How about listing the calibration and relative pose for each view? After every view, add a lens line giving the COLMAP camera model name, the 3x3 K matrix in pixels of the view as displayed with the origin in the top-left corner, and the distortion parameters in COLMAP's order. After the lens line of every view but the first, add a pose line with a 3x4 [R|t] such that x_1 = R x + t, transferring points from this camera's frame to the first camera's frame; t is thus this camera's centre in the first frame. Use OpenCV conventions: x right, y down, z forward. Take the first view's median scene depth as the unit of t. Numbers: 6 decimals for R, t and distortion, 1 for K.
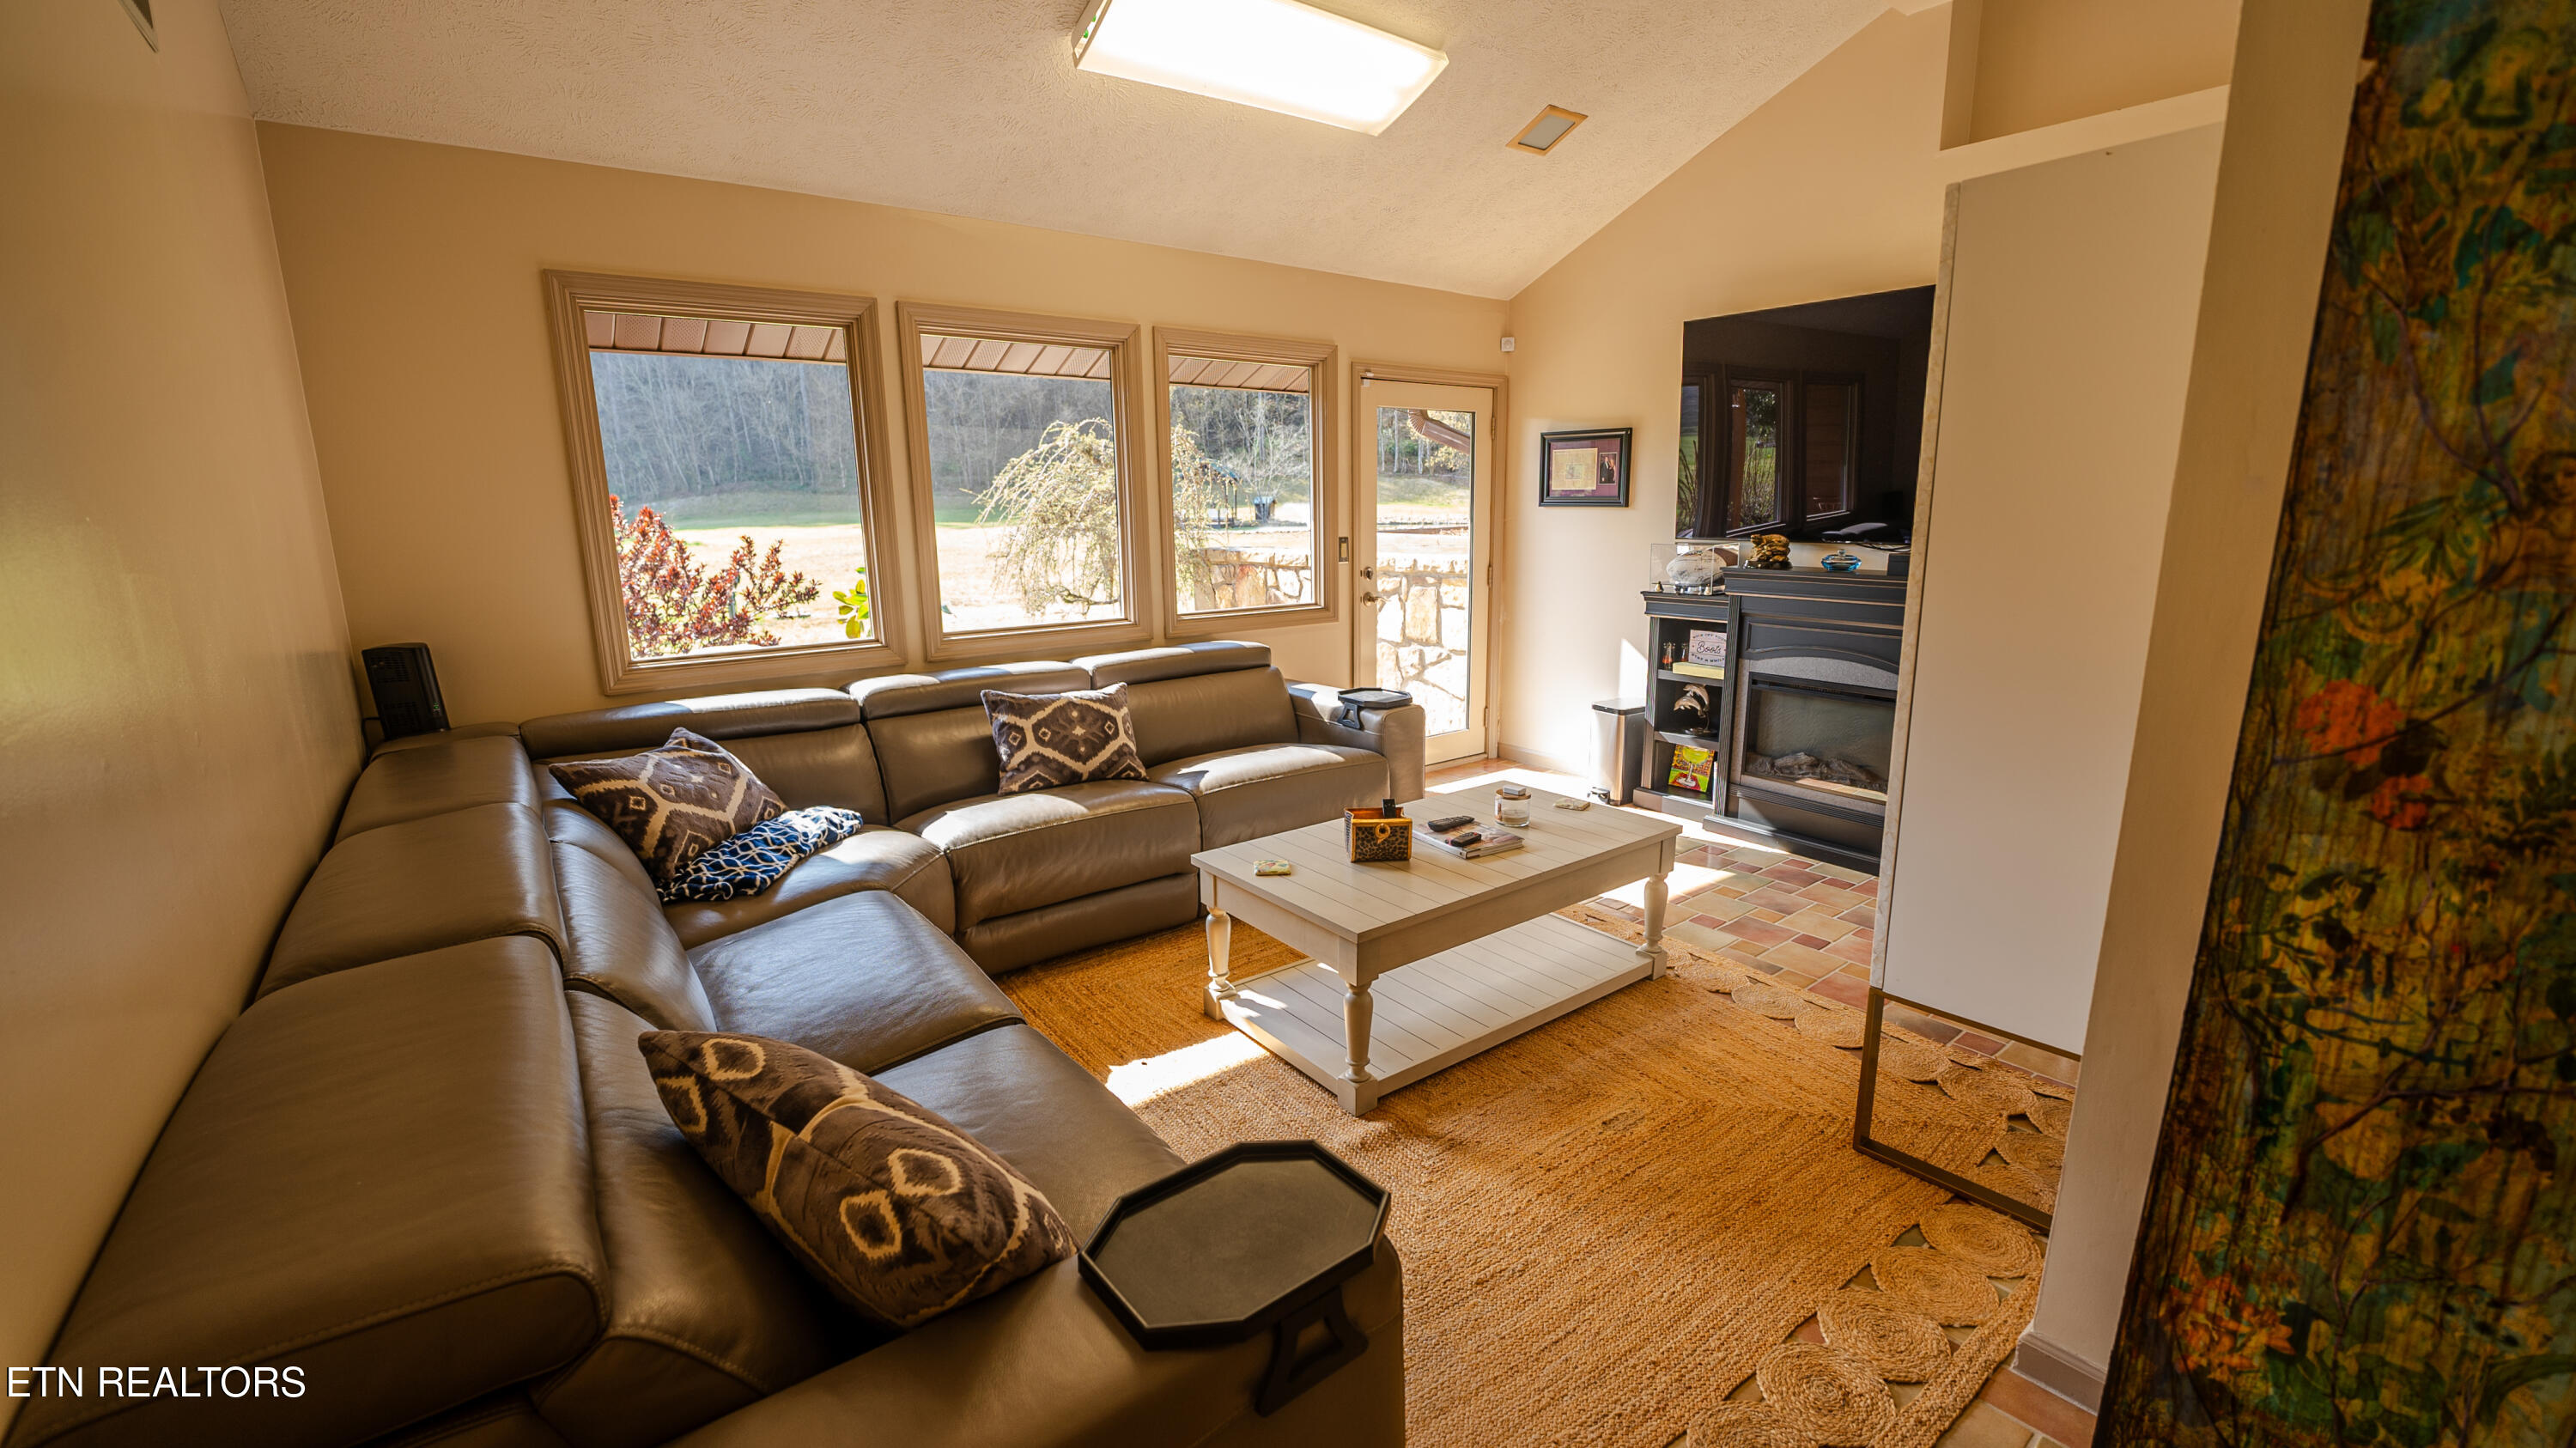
lens RADIAL K [[1054.7, 0, 1281.3], [0, 1054.7, 733.5], [0, 0, 1]] dist [-0.021542, 0.000247]
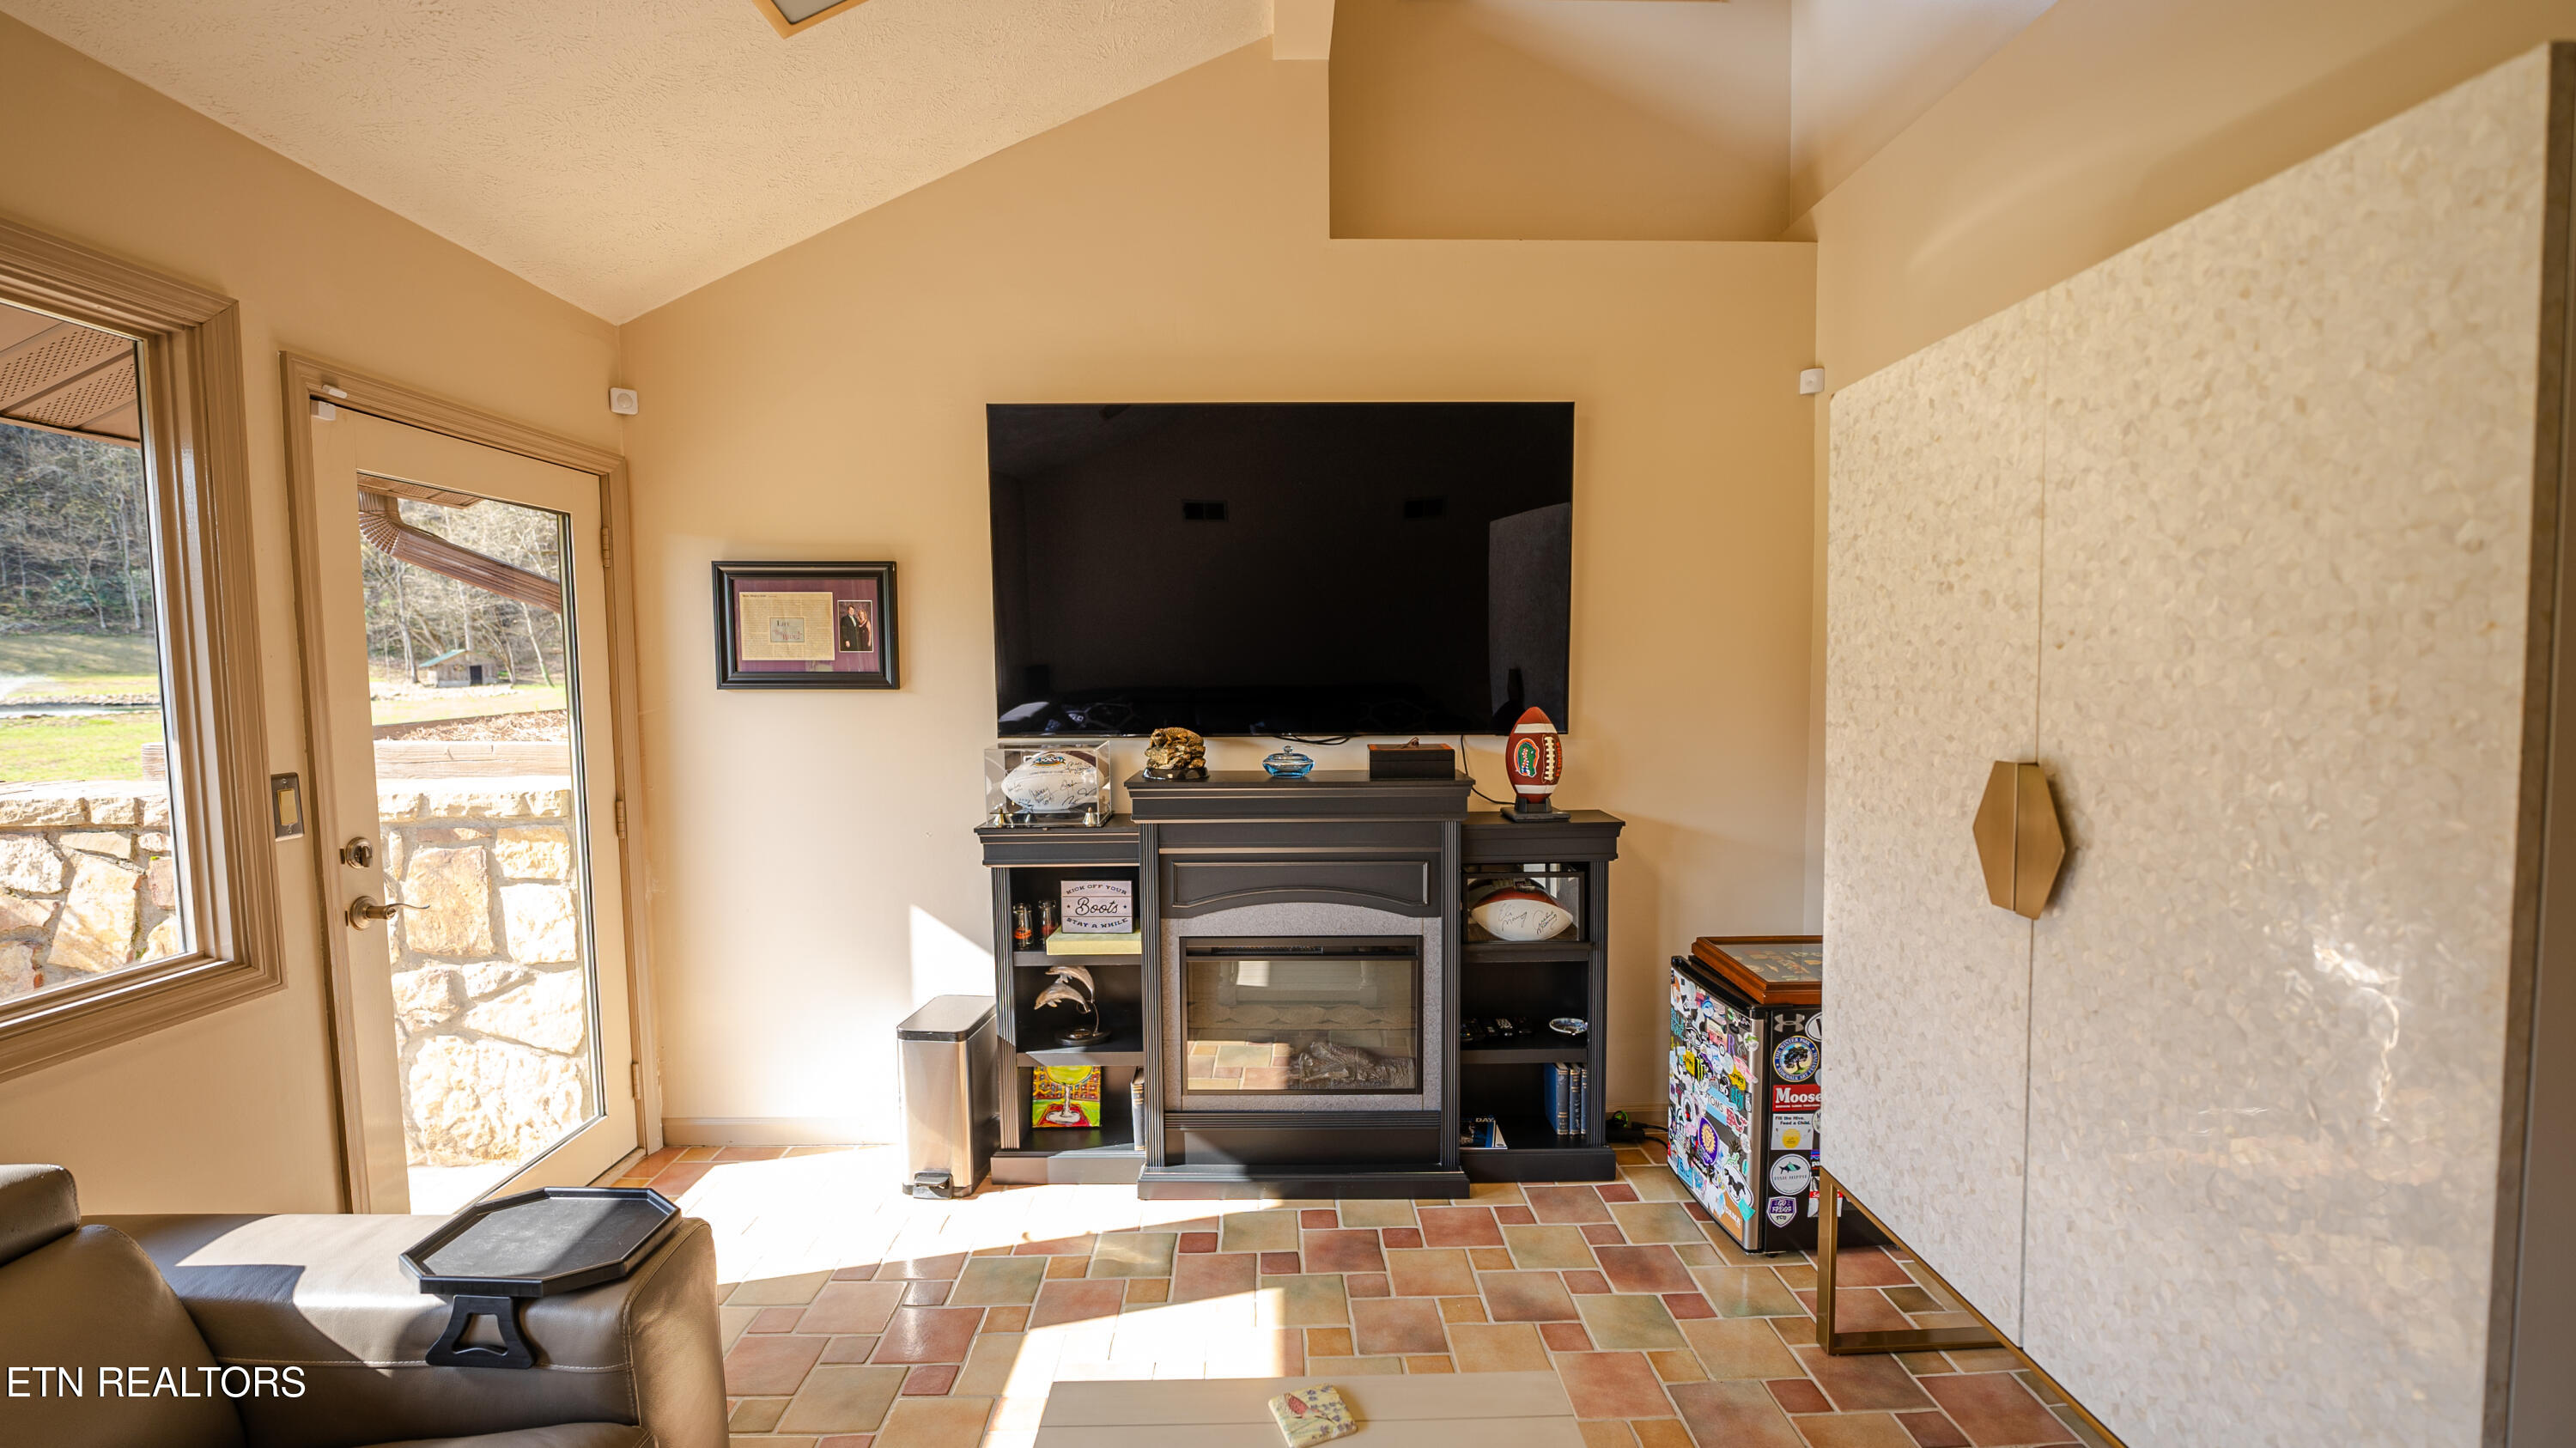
lens RADIAL K [[1054.7, 0, 1281.3], [0, 1054.7, 733.5], [0, 0, 1]] dist [-0.021542, 0.000247]
pose [[0.592943, -0.046016, 0.803928, -0.031195], [0.171721, 0.982626, -0.070409, -0.111394], [-0.786721, 0.179799, 0.590544, 0.480016]]
